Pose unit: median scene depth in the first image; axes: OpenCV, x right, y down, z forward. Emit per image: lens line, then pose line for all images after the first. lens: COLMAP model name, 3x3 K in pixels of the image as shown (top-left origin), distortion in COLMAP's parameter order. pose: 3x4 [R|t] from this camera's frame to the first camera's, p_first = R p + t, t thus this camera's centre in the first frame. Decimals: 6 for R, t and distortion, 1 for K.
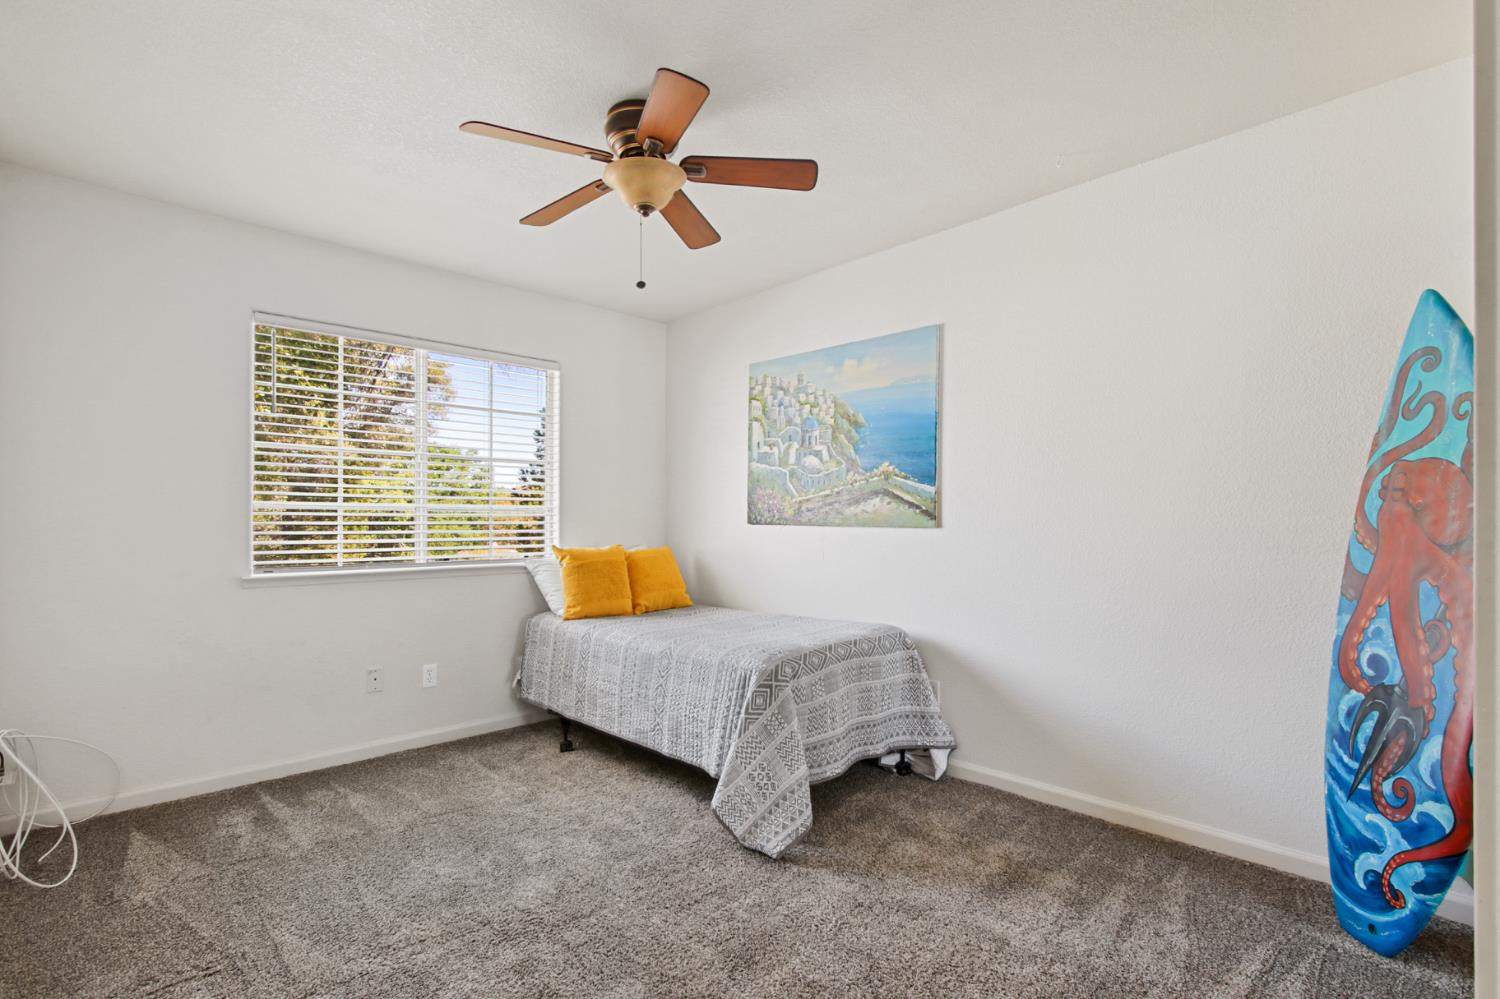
lens RADIAL K [[717.9, 0, 757.9], [0, 717.9, 519.1], [0, 0, 1]] dist [0.000322, 0.000506]
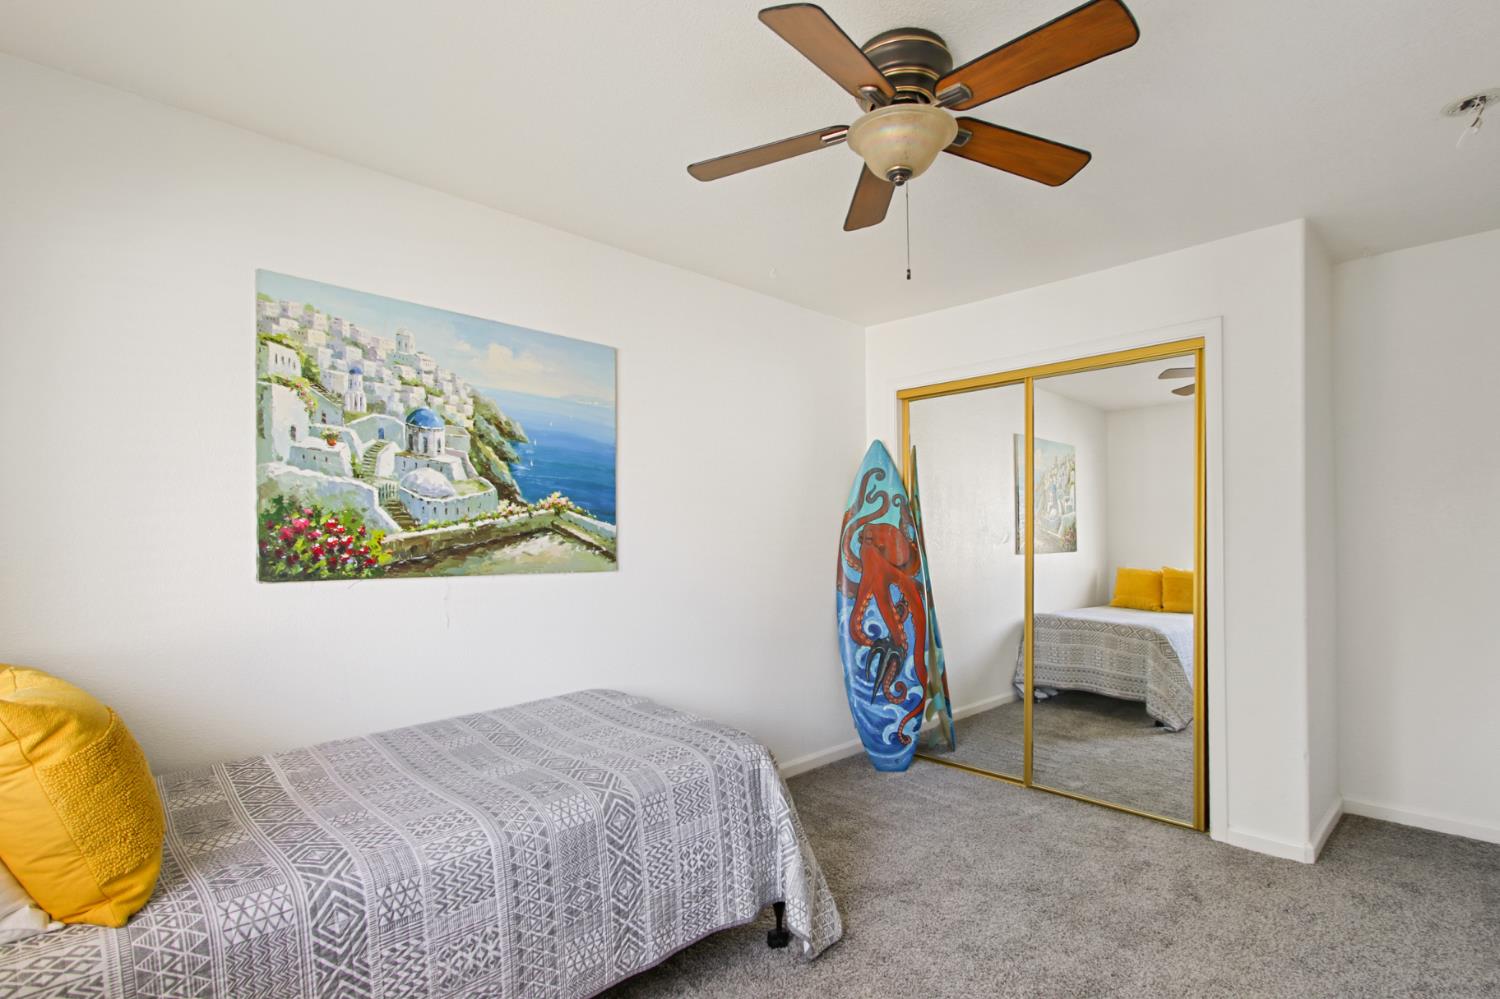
lens RADIAL K [[724.8, 0, 752.9], [0, 724.8, 535.0], [0, 0, 1]] dist [0.001111, -0.000257]
pose [[-0.006519, 0.001356, 0.999978, -0.668599], [0.005079, 0.999986, -0.001323, -0.030815], [-0.999966, 0.005070, -0.006526, 0.826599]]
